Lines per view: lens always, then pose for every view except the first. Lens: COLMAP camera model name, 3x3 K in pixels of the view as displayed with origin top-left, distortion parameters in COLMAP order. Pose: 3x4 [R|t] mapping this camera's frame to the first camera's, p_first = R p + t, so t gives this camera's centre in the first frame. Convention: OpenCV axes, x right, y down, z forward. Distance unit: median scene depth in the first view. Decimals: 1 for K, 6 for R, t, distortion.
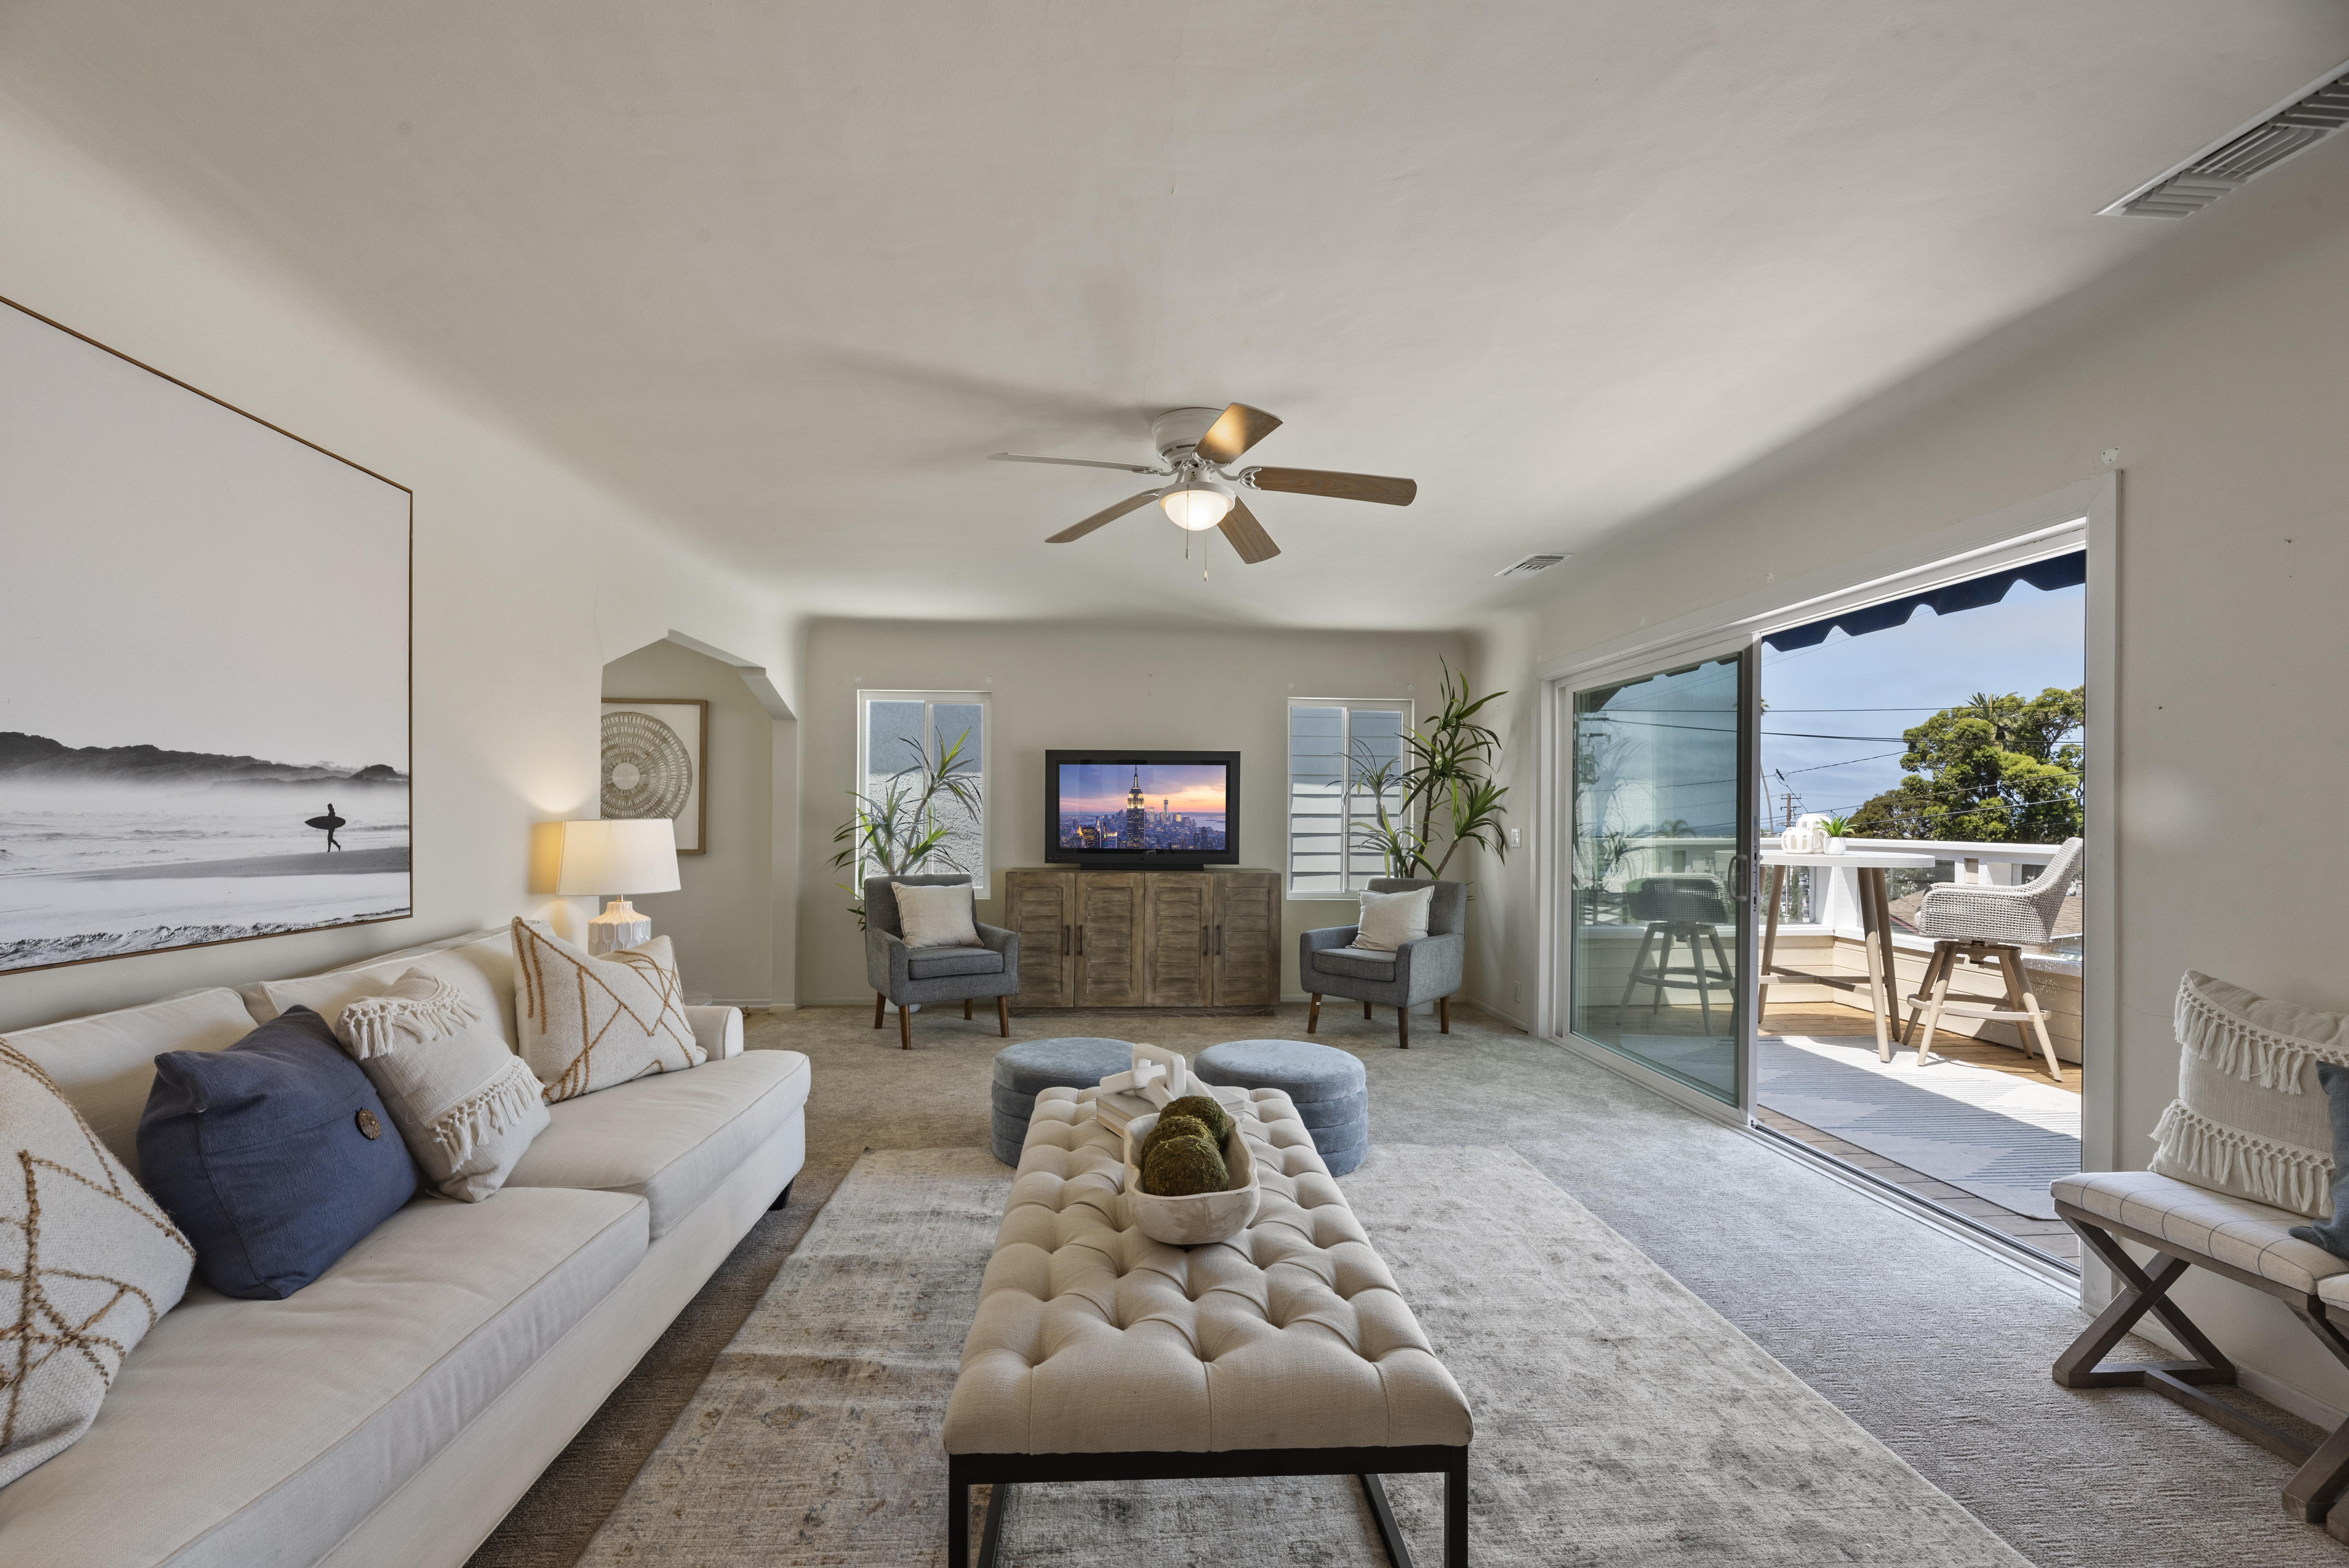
lens RADIAL K [[959.0, 0, 1164.0], [0, 959.0, 811.8], [0, 0, 1]] dist [-0.001772, 0.000382]
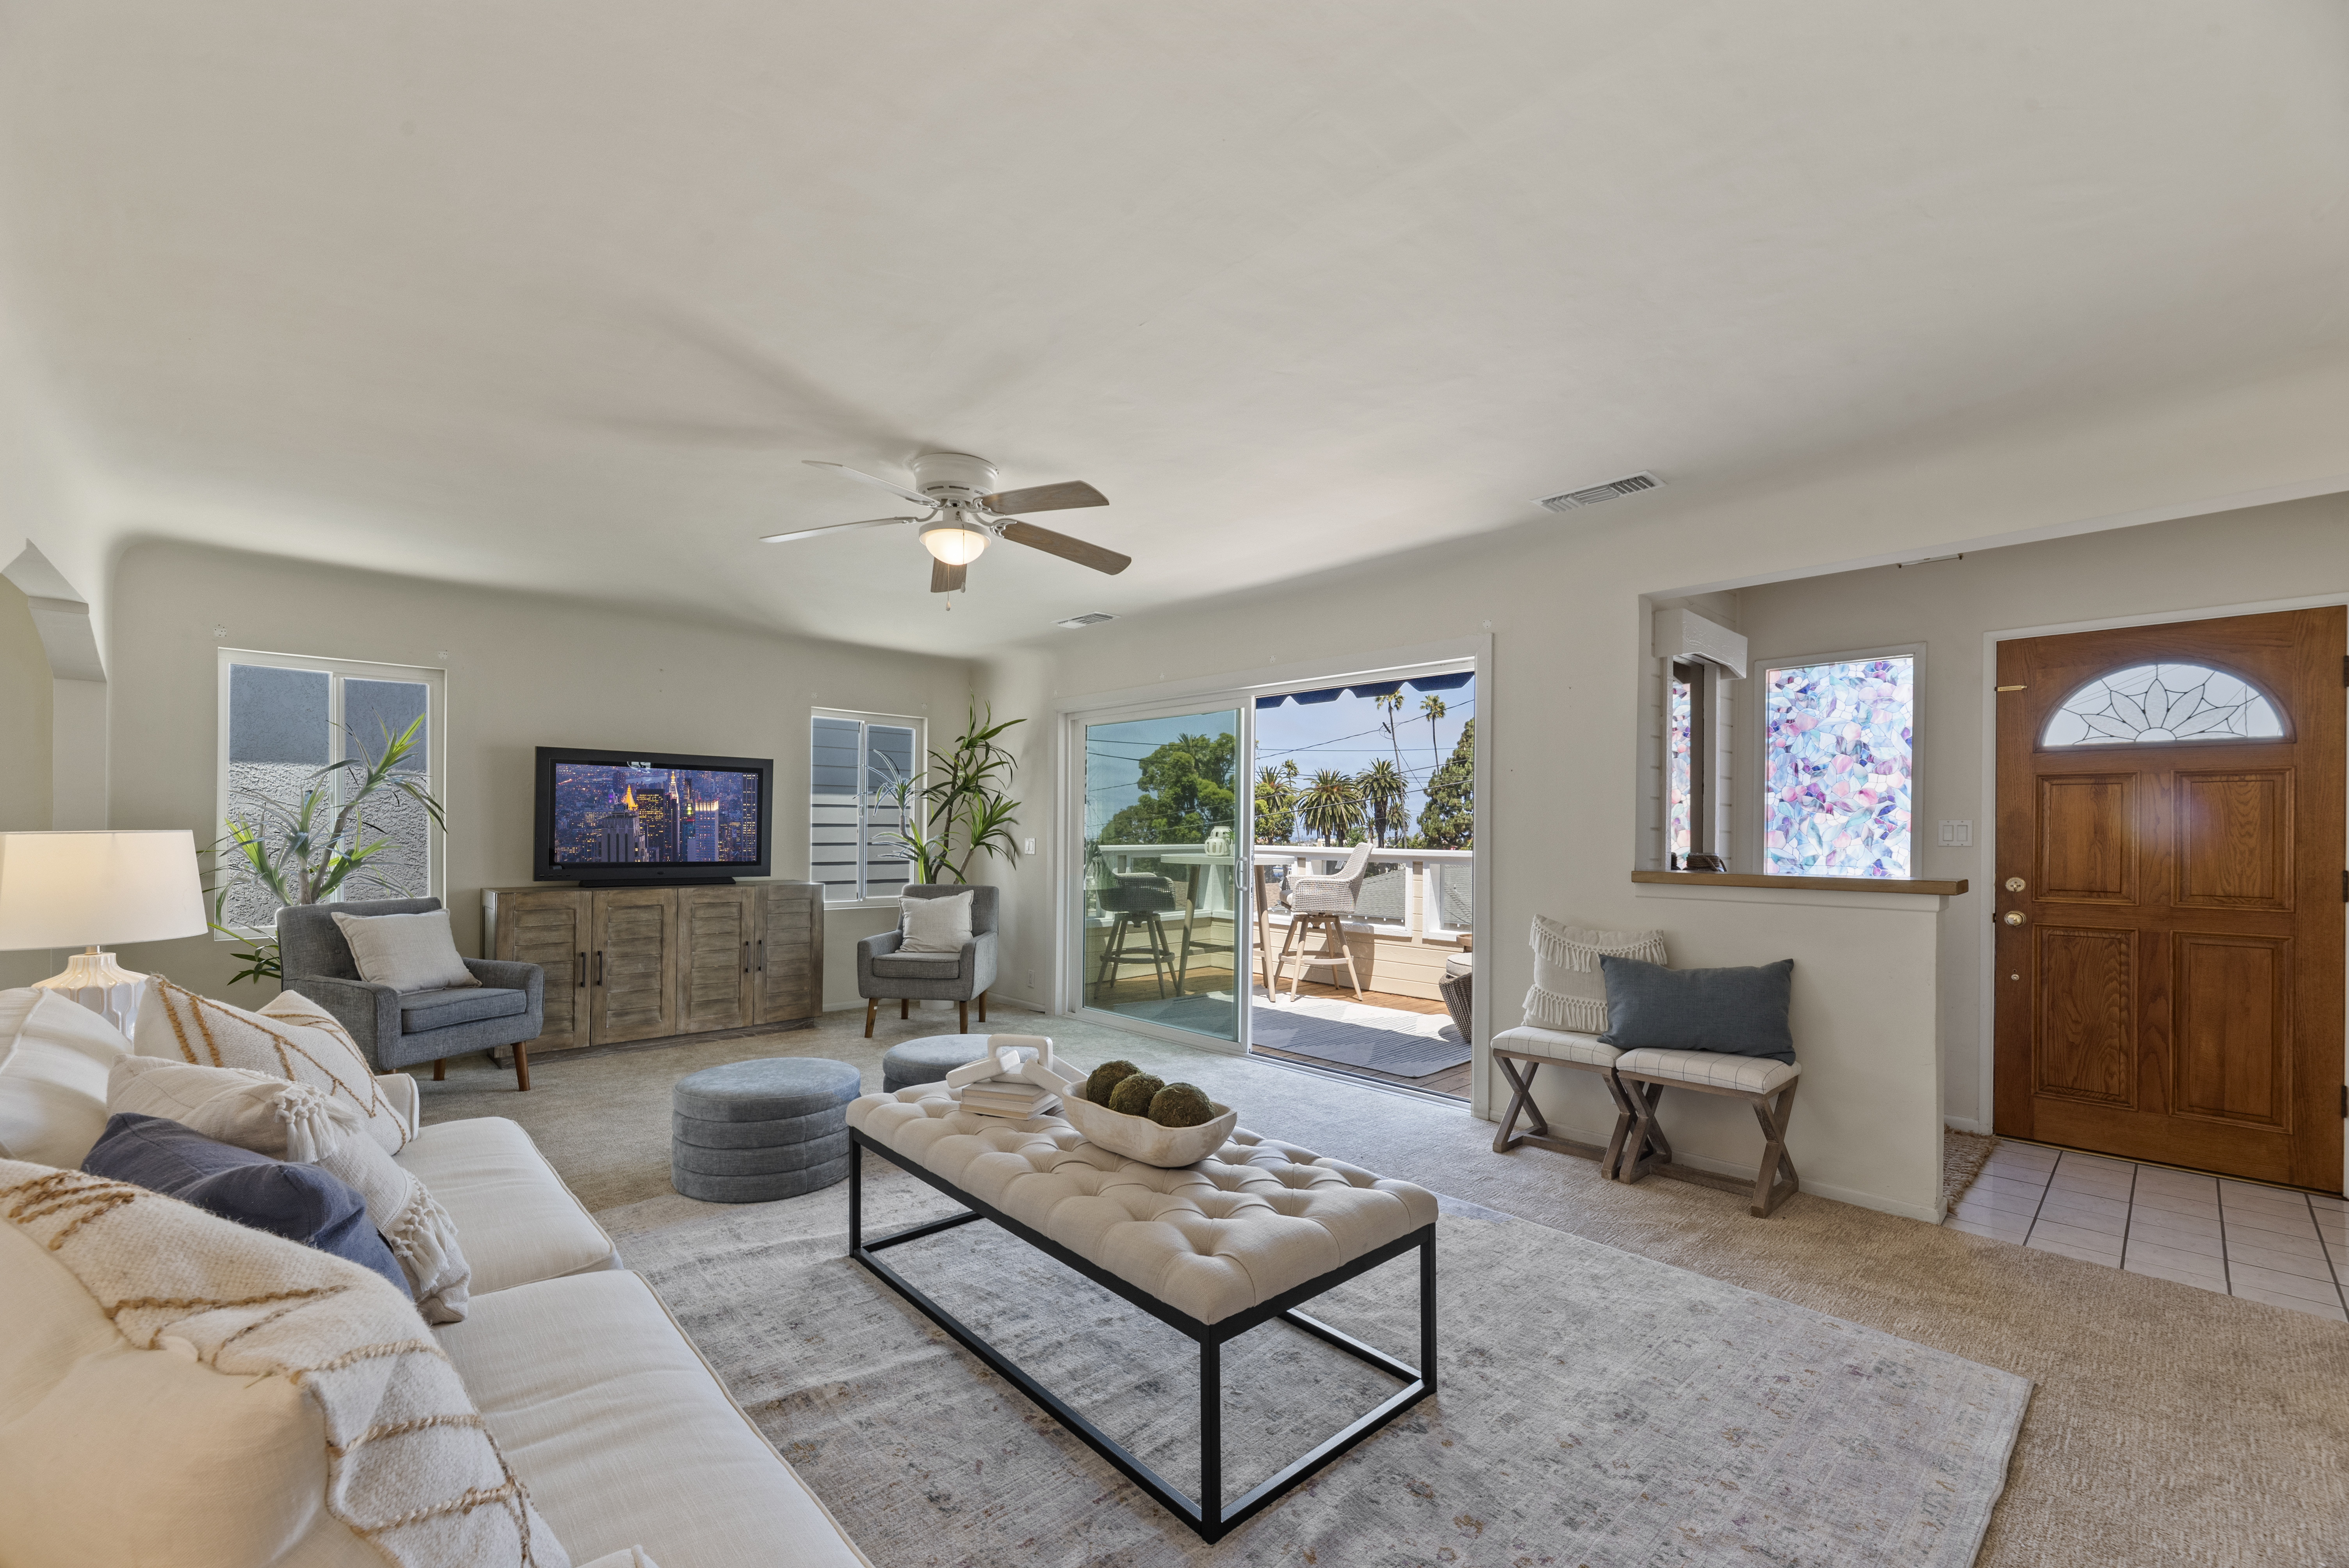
lens RADIAL K [[959.0, 0, 1145.7], [0, 959.0, 823.1], [0, 0, 1]] dist [-0.001772, 0.000382]
pose [[0.780380, 0.005652, 0.625280, -0.694919], [-0.007618, 0.999971, 0.000469, -0.006459], [-0.625259, -0.005129, 0.780400, 0.028631]]
